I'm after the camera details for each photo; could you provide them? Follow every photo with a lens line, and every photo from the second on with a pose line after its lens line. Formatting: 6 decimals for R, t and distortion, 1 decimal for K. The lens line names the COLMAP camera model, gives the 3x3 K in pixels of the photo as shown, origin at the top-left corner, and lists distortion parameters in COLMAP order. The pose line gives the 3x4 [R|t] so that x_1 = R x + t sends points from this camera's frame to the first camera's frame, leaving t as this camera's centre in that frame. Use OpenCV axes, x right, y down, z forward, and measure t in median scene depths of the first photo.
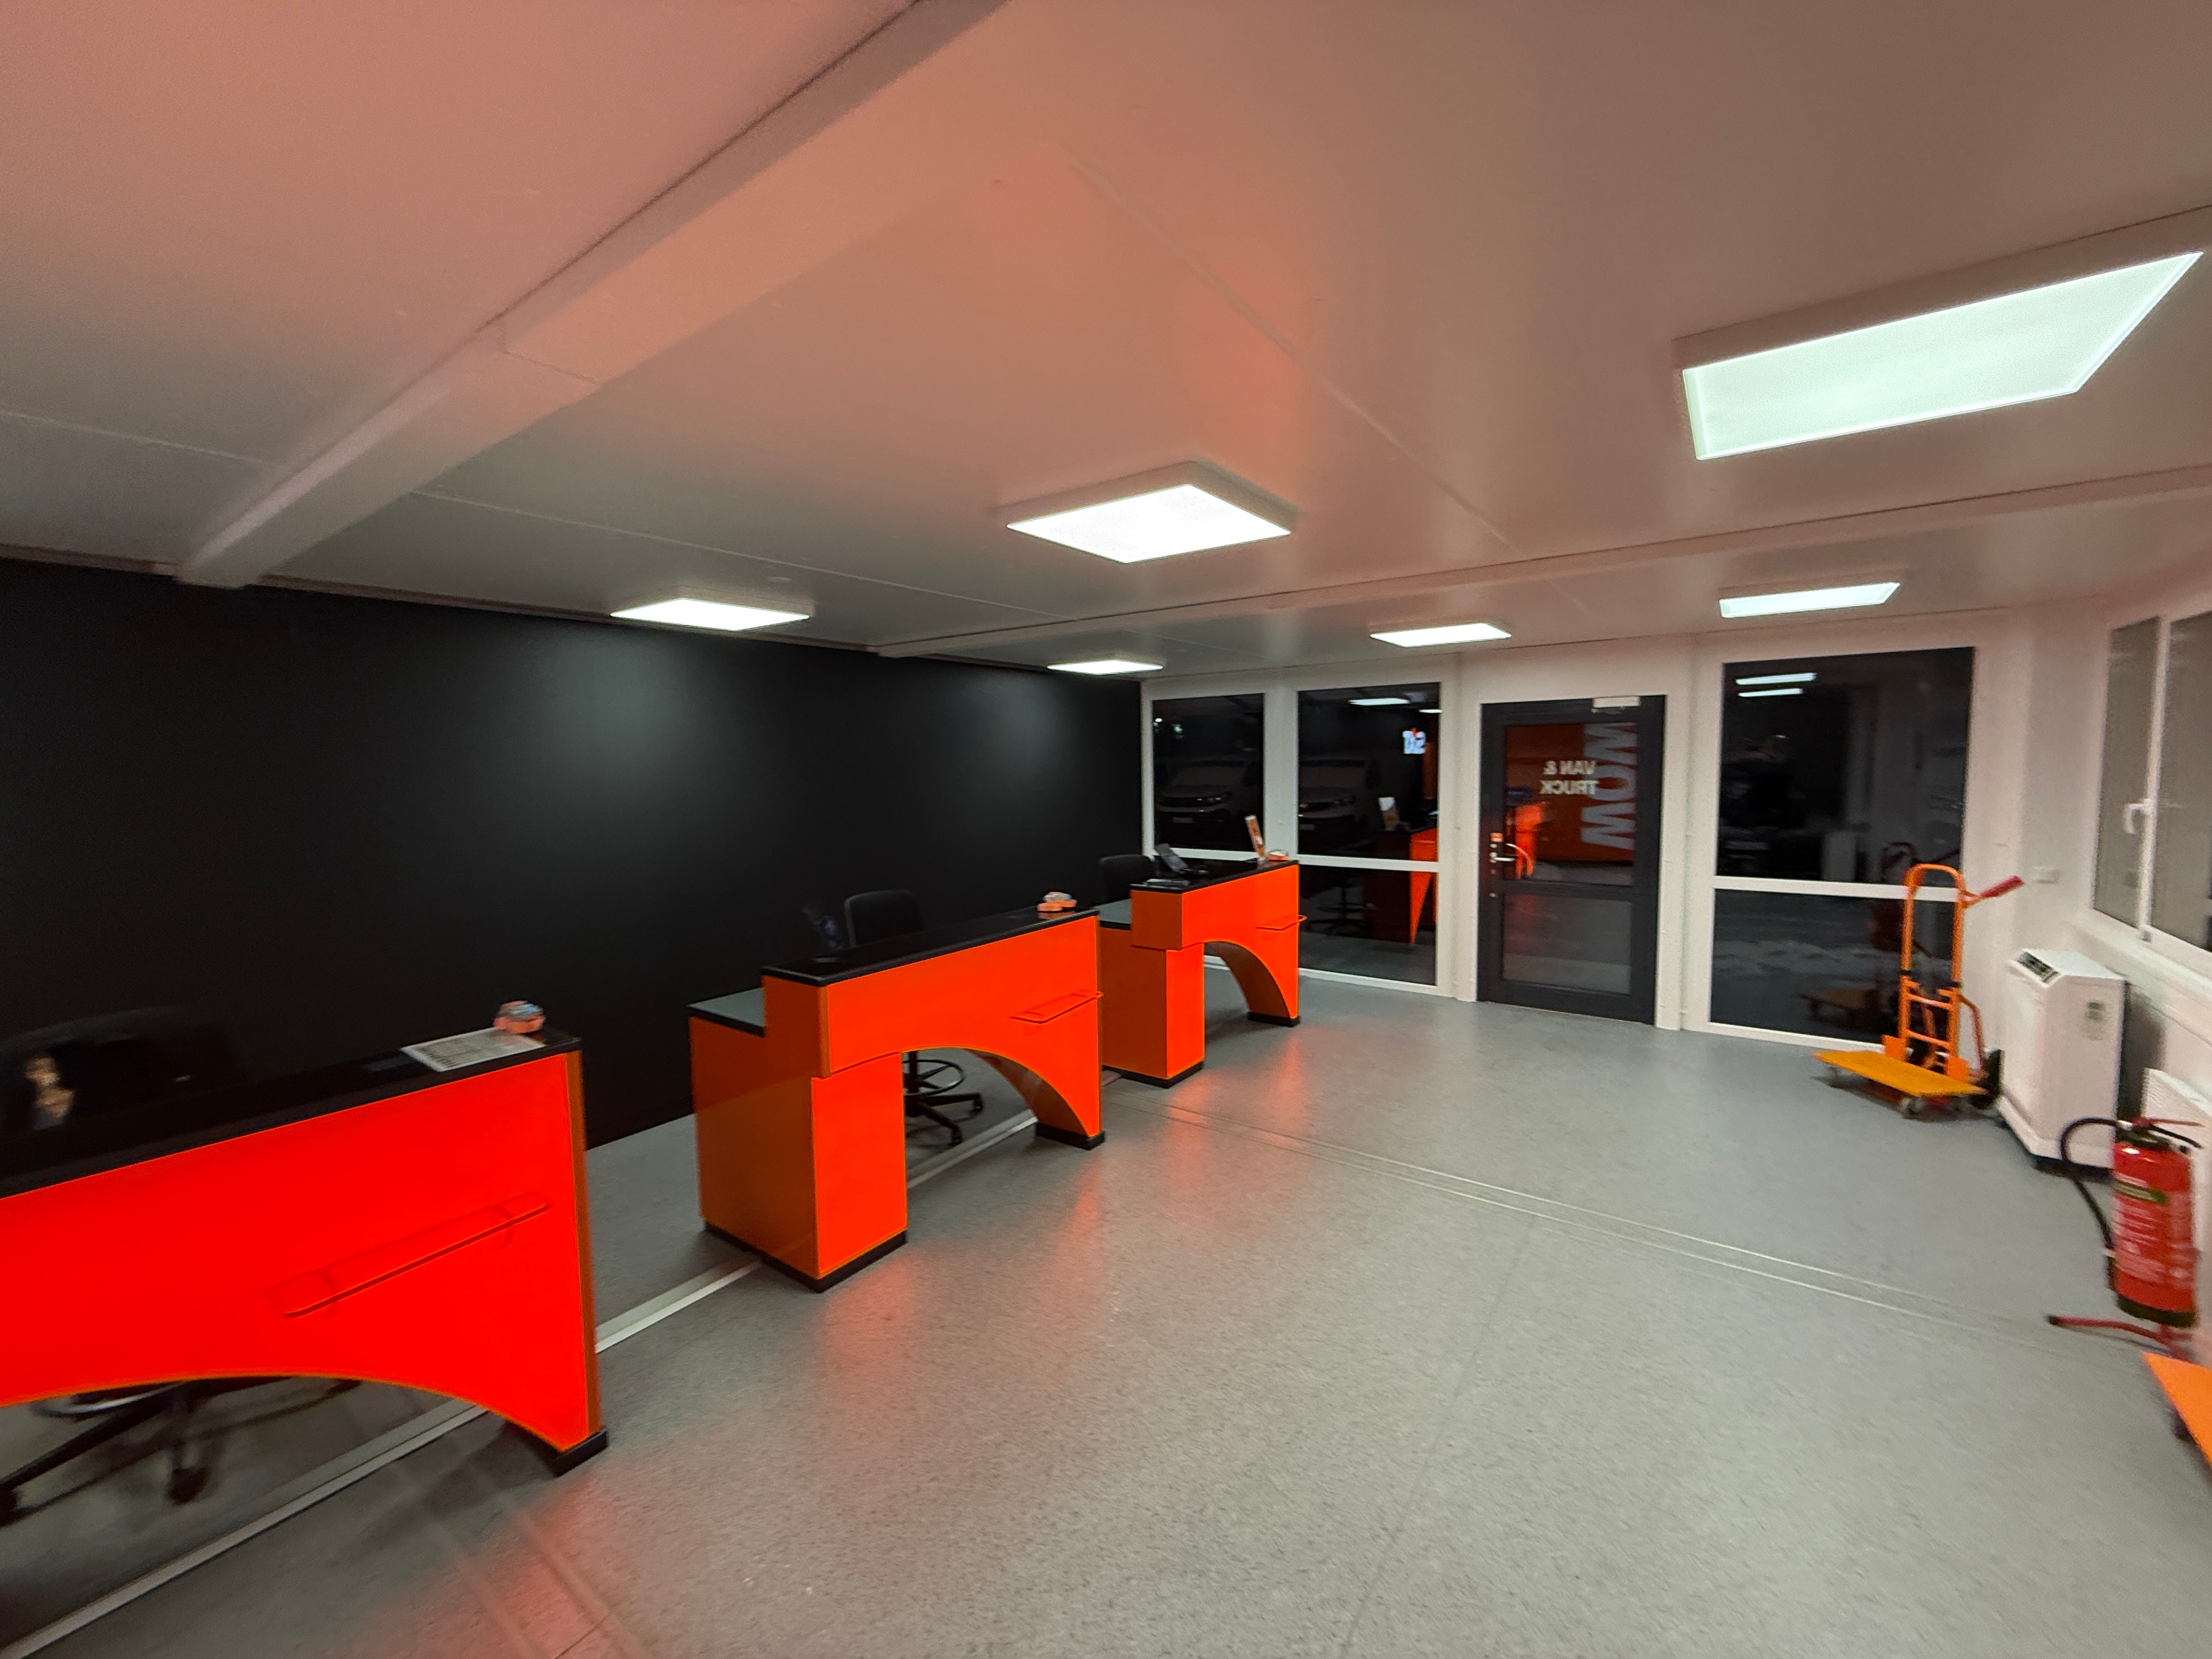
lens RADIAL K [[880.6, 0, 1101.1], [0, 880.6, 834.5], [0, 0, 1]] dist [-0.000592, 0.000083]
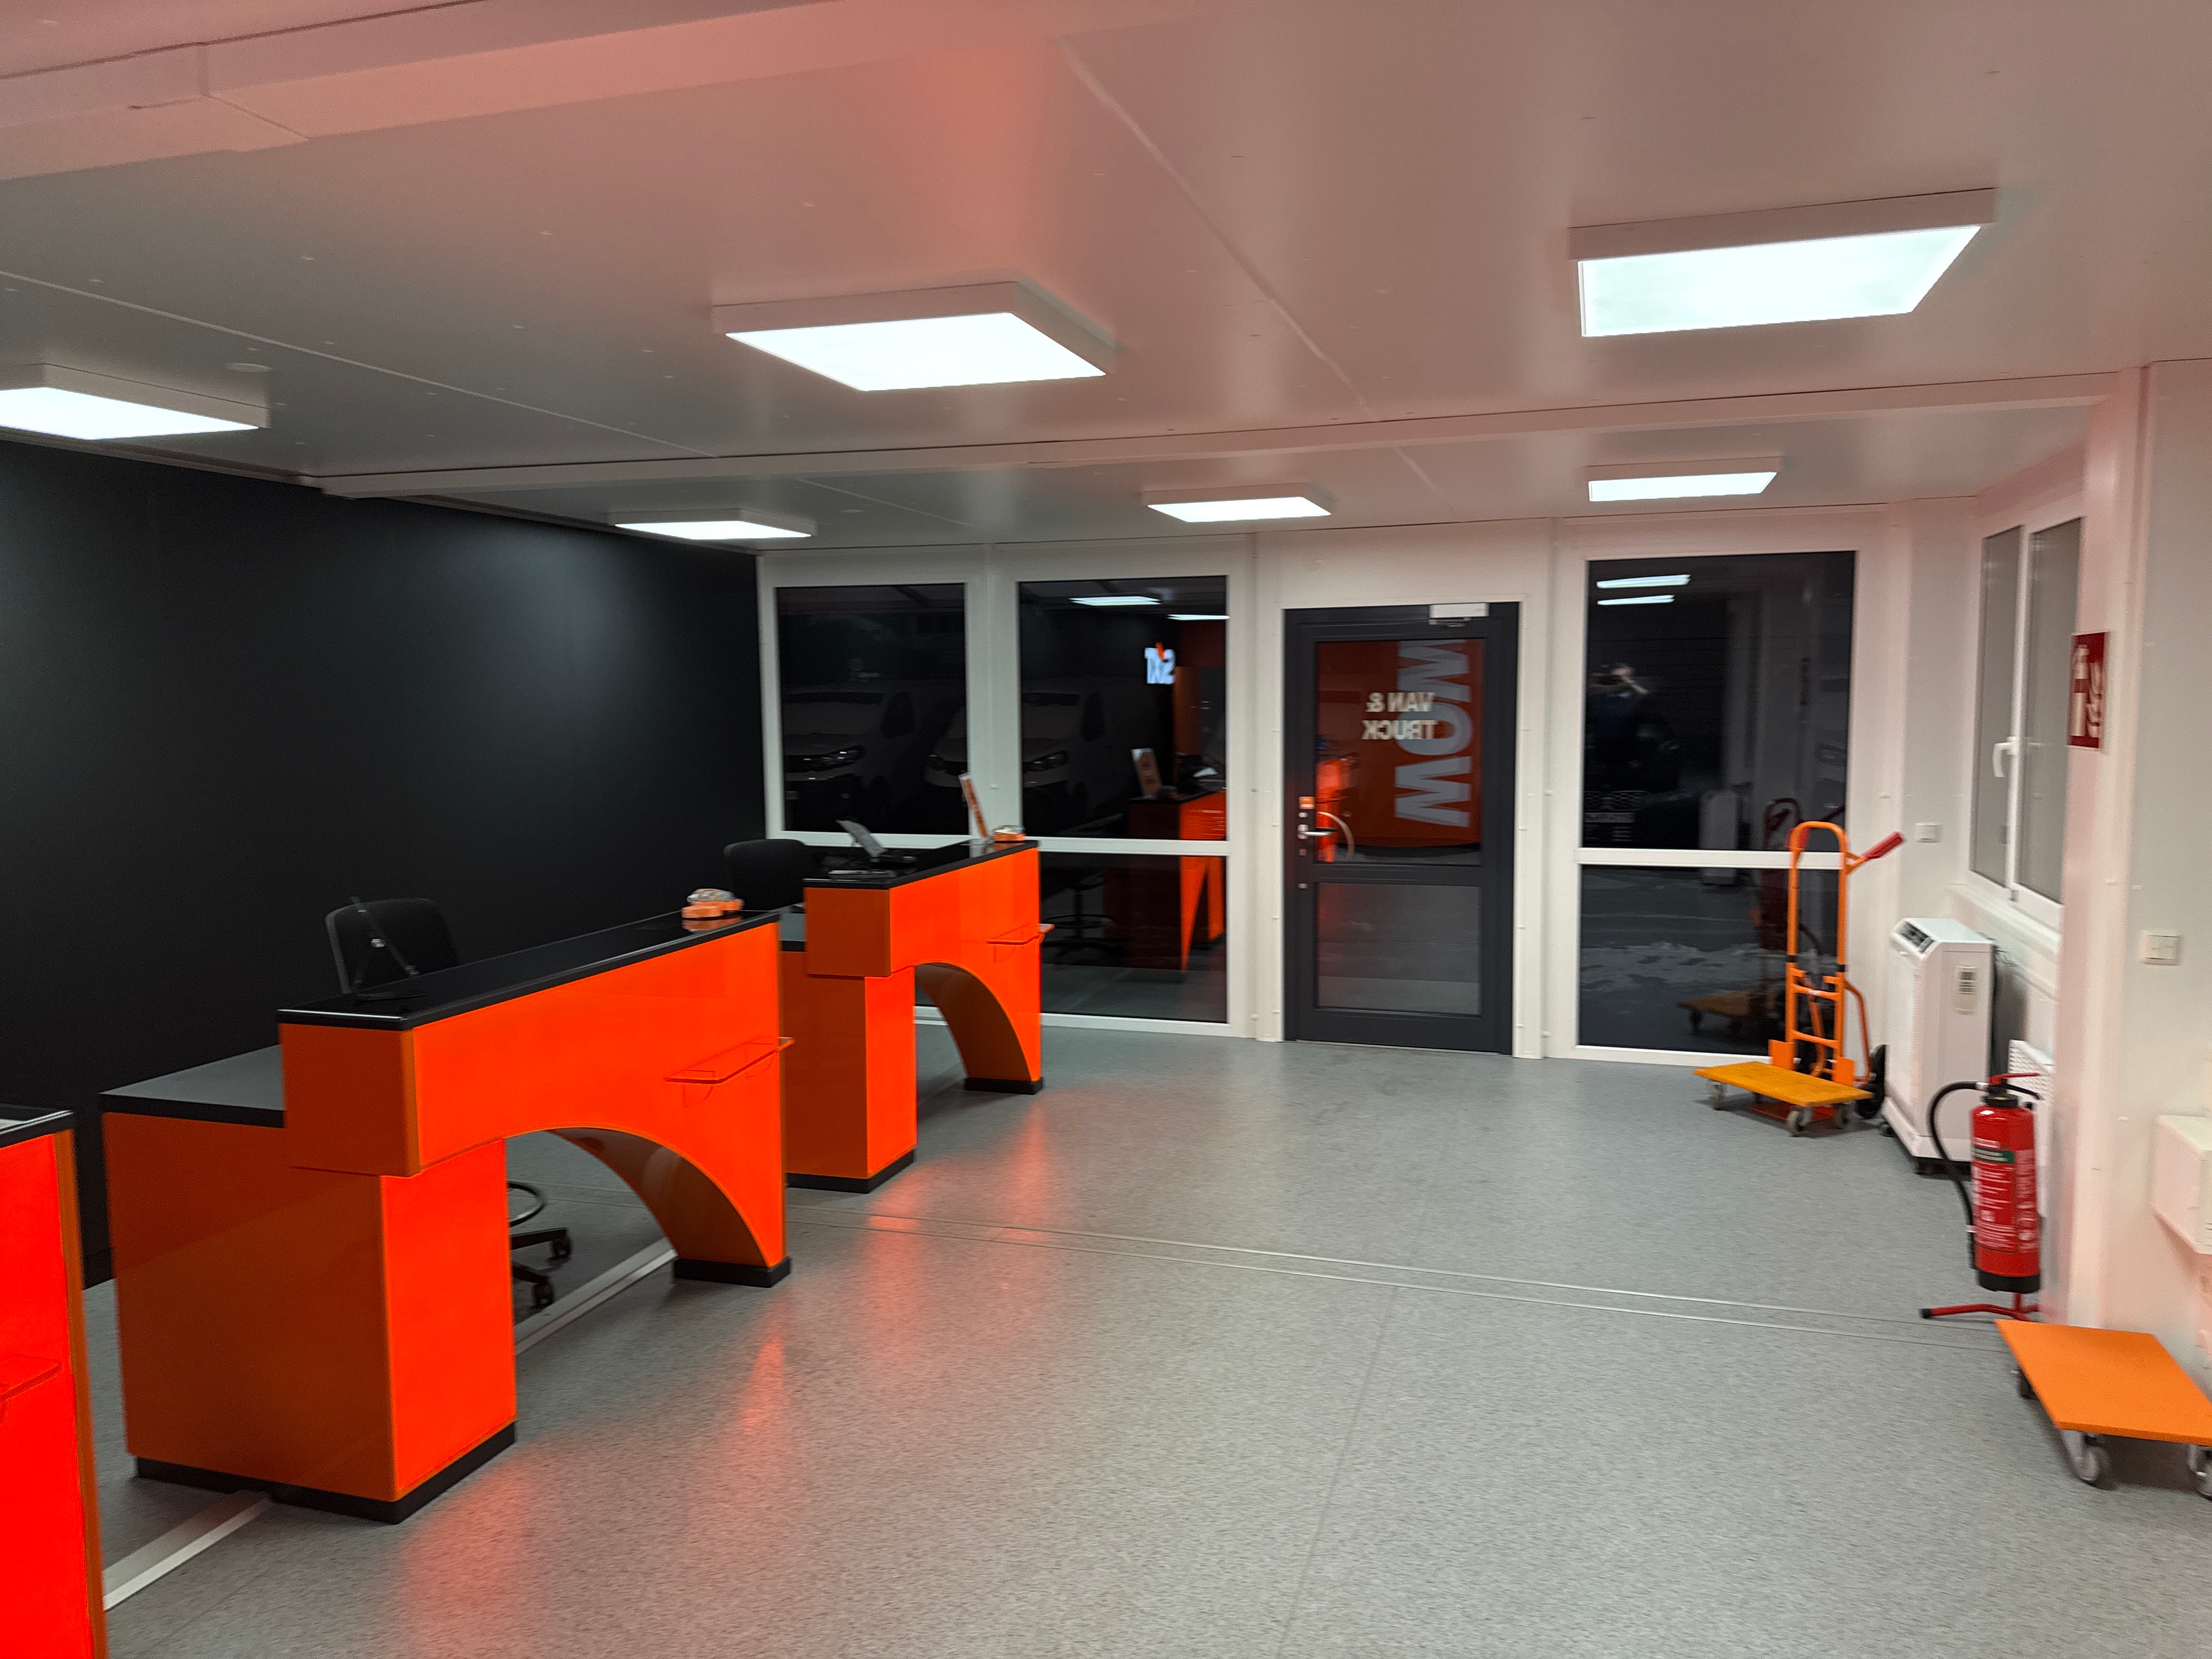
lens RADIAL K [[1566.3, 0, 1102.5], [0, 1566.3, 843.8], [0, 0, 1]] dist [0.101421, -0.170699]
pose [[0.946644, -0.022725, 0.321478, -0.149011], [0.019526, 0.999723, 0.013173, 0.024017], [-0.321688, -0.006193, 0.946825, -0.175172]]
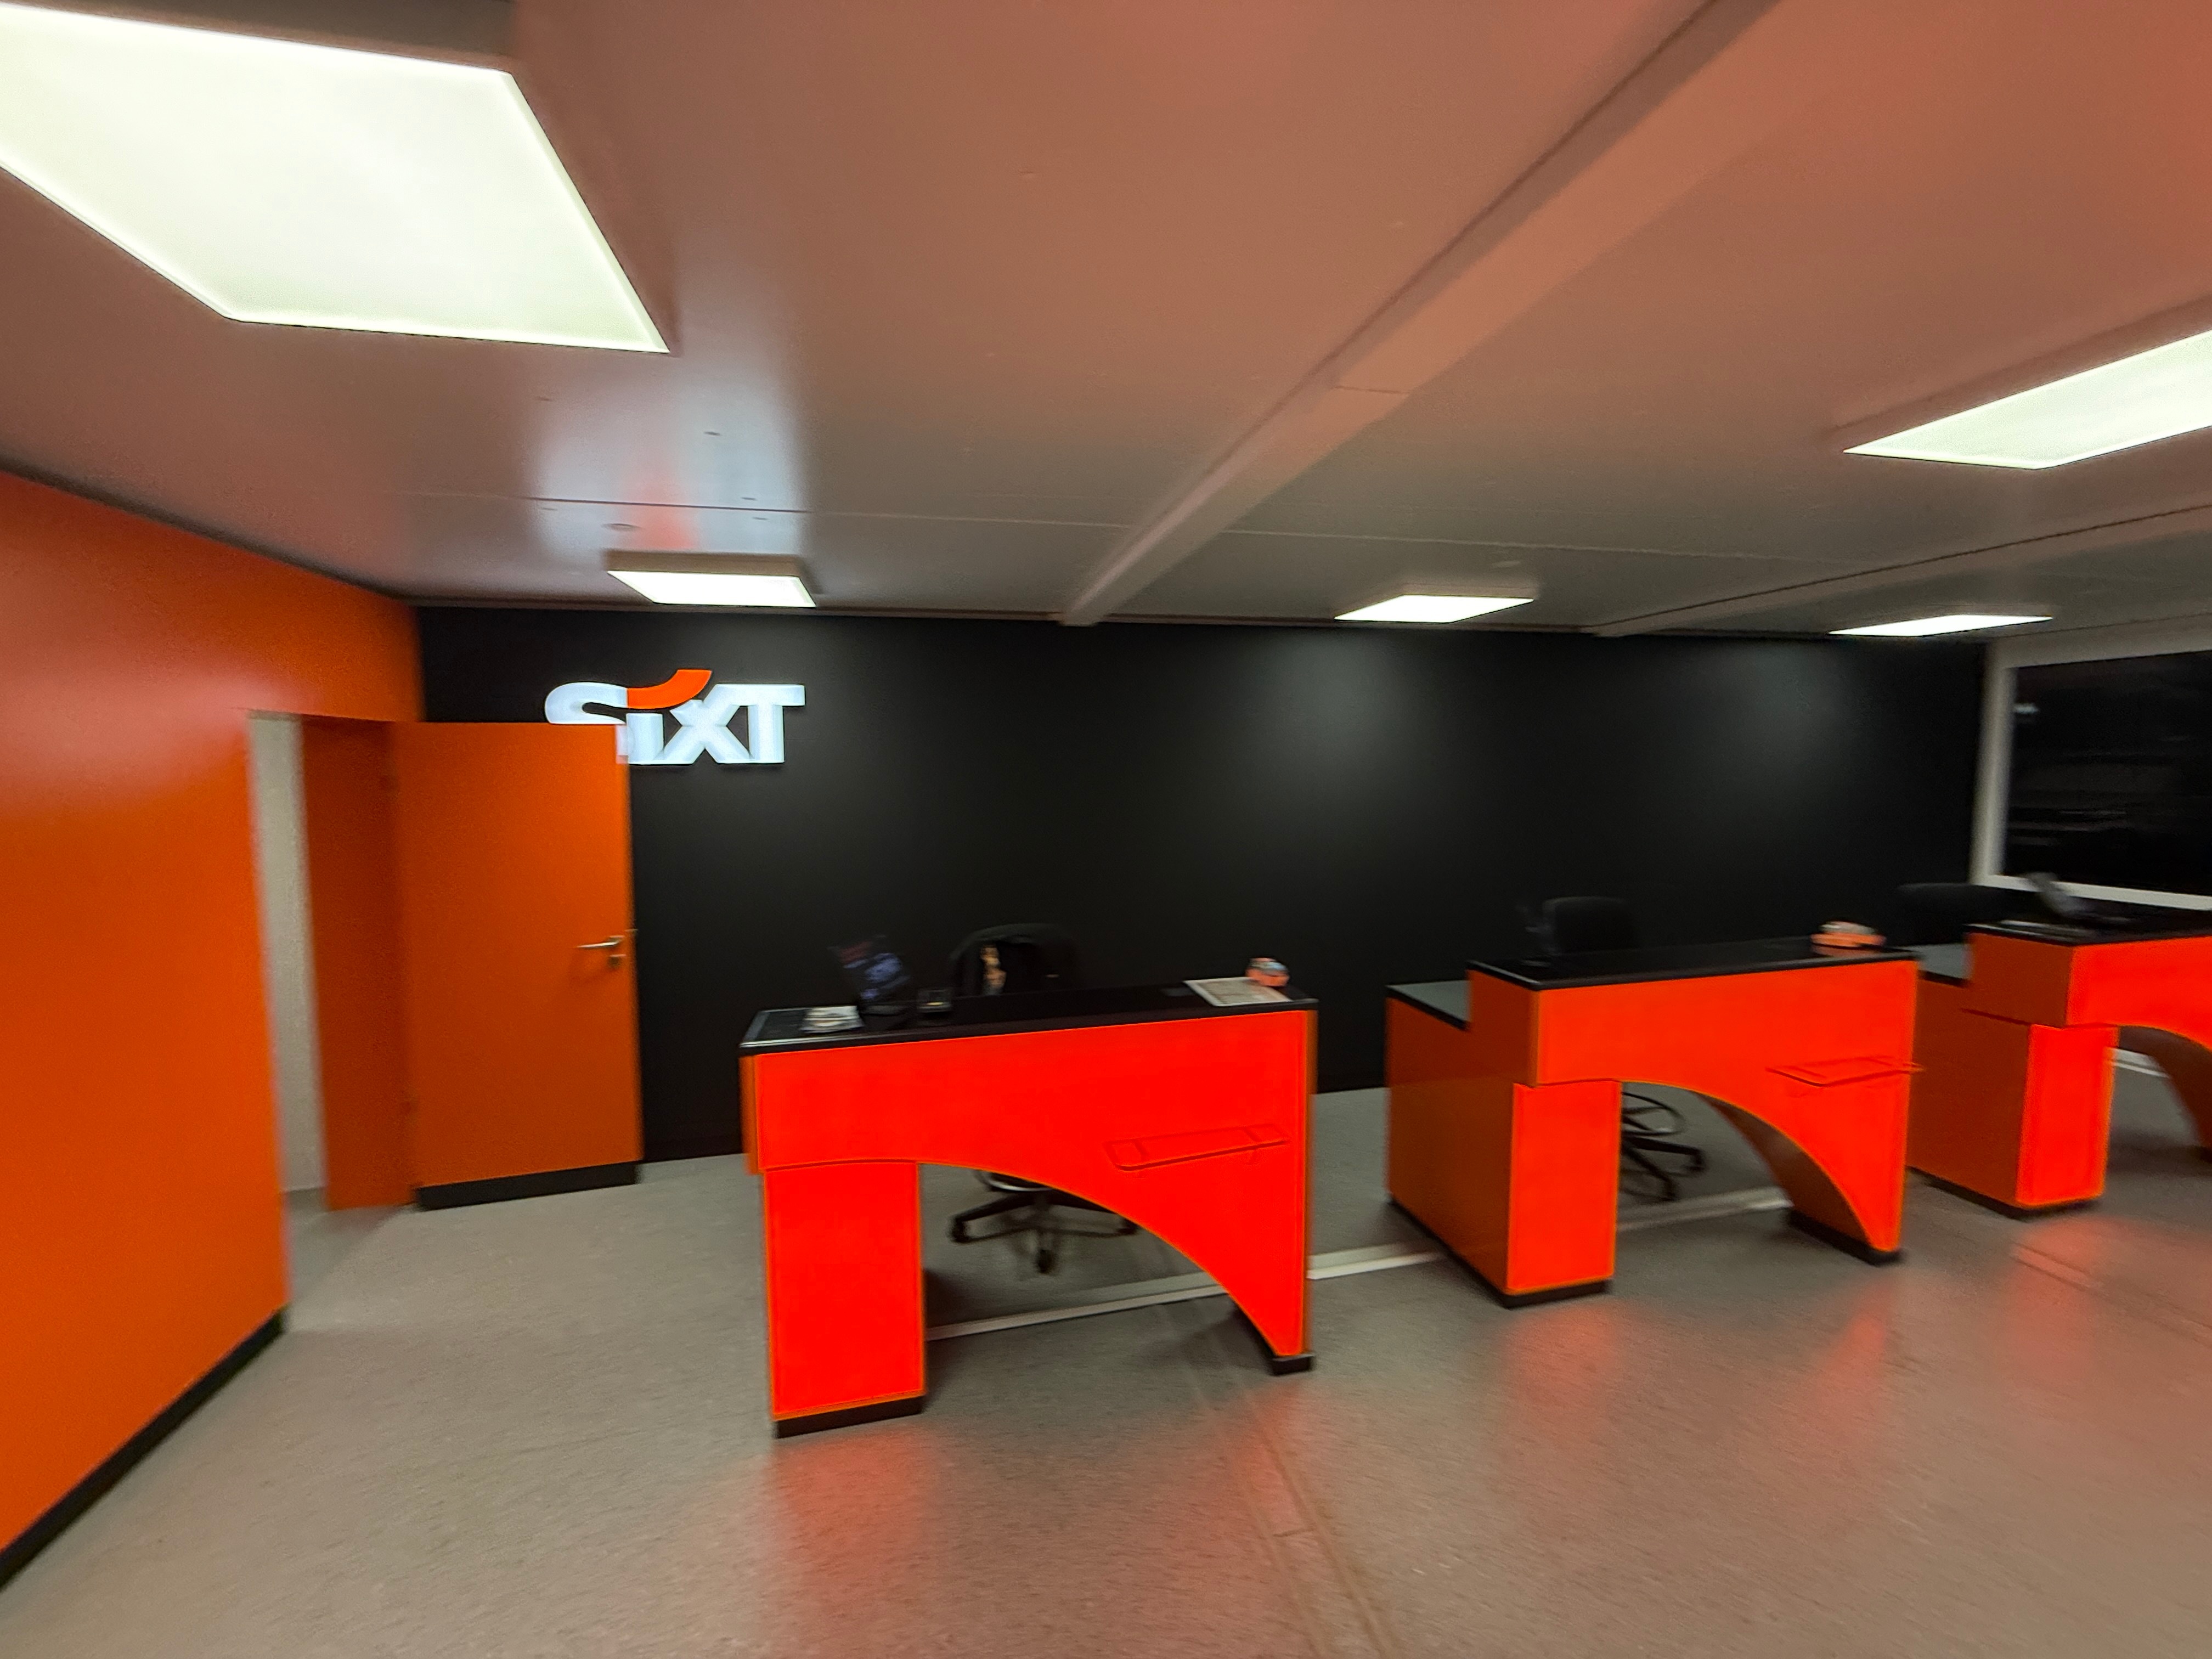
lens RADIAL K [[880.6, 0, 1101.1], [0, 880.6, 834.5], [0, 0, 1]] dist [-0.000592, 0.000083]
pose [[0.756147, 0.061505, -0.651505, -0.047731], [-0.056756, 0.997986, 0.028342, 0.003530], [0.651936, 0.015546, 0.758115, -0.015767]]
